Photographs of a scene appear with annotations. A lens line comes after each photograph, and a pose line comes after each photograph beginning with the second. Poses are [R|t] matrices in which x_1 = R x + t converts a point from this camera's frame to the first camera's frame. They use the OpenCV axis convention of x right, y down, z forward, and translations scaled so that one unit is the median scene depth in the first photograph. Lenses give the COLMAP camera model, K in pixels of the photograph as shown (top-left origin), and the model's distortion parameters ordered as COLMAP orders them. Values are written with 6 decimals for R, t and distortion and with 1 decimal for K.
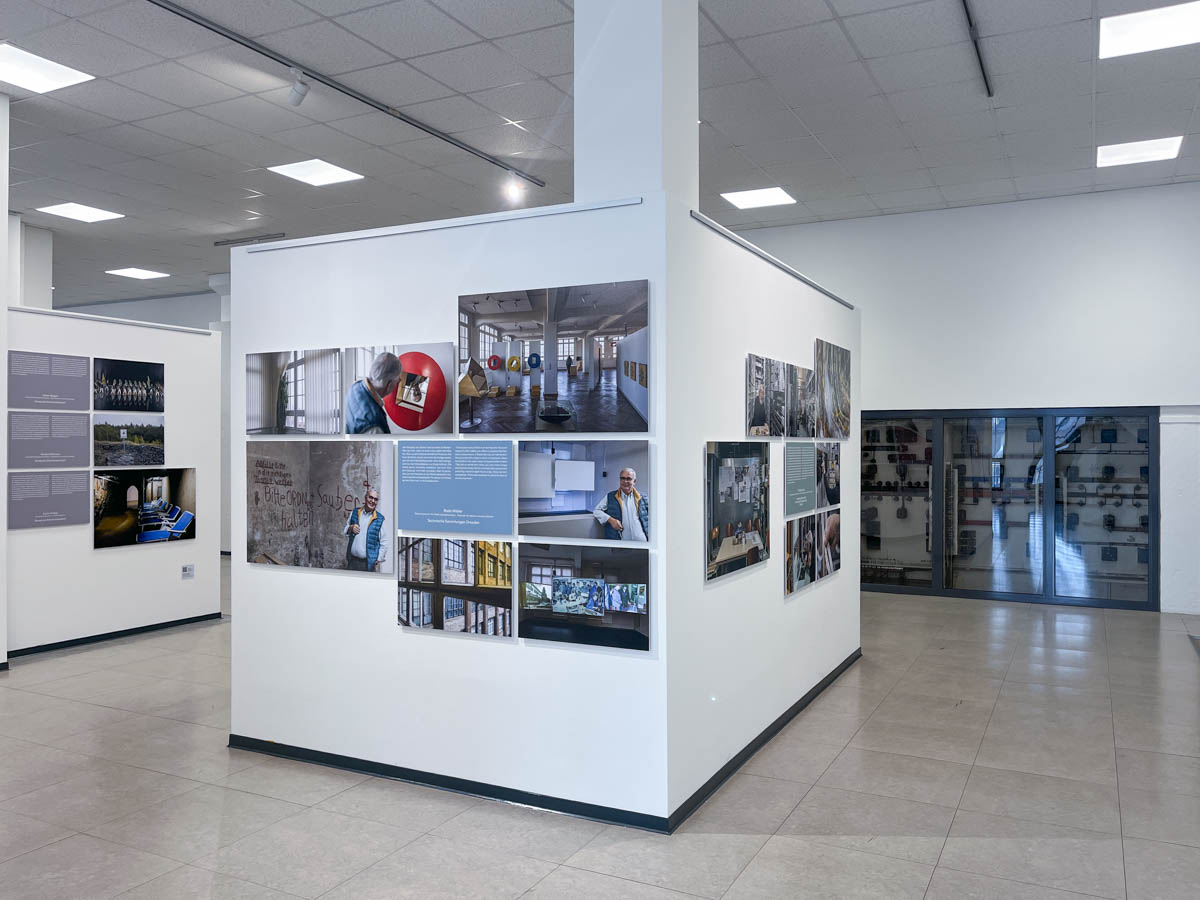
lens RADIAL K [[973.7, 0, 598.8], [0, 973.7, 445.1], [0, 0, 1]] dist [0.002933, 0.004665]
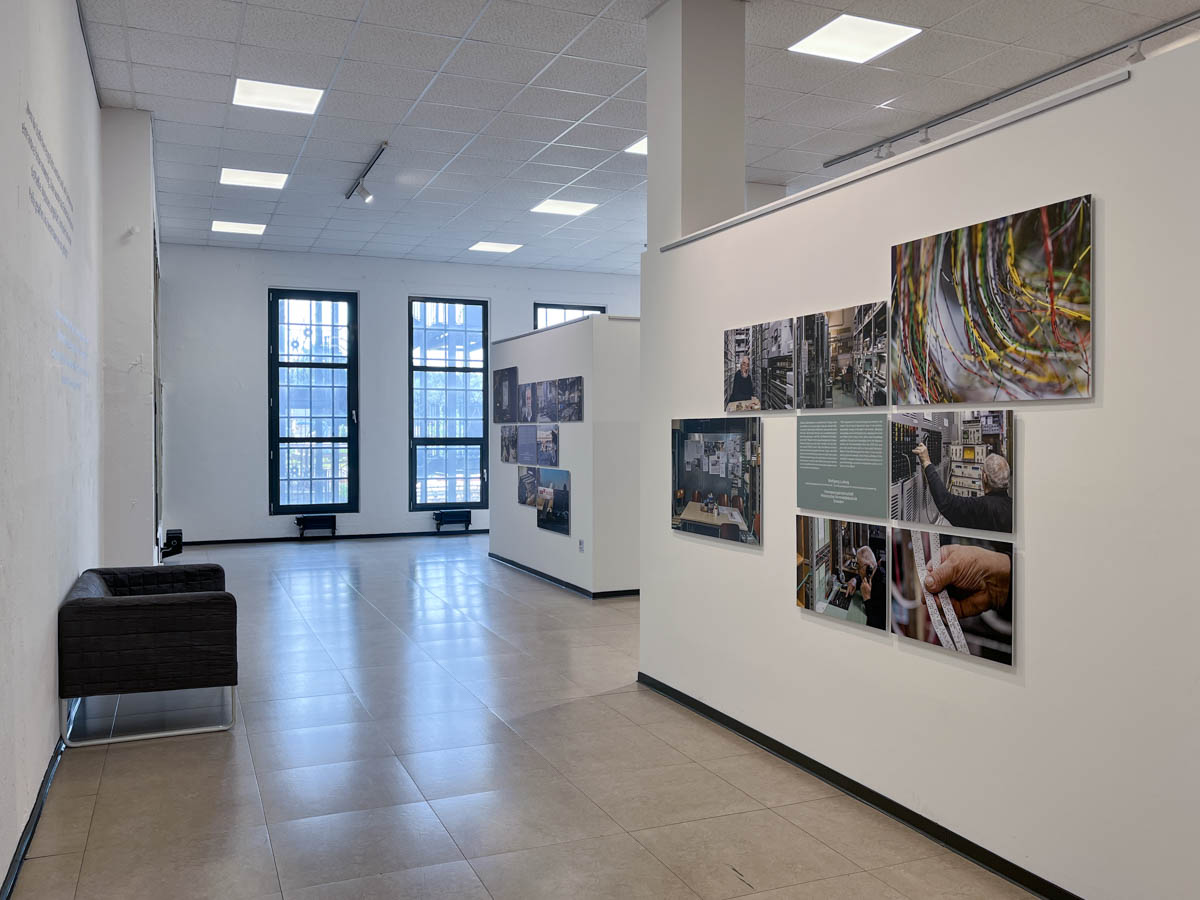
lens RADIAL K [[973.7, 0, 598.8], [0, 973.7, 445.1], [0, 0, 1]] dist [0.002933, 0.004665]
pose [[-0.644507, 0.010449, -0.764527, 0.973946], [0.000199, 0.999909, 0.013498, 0.010874], [0.764598, 0.008547, -0.644451, 1.488062]]
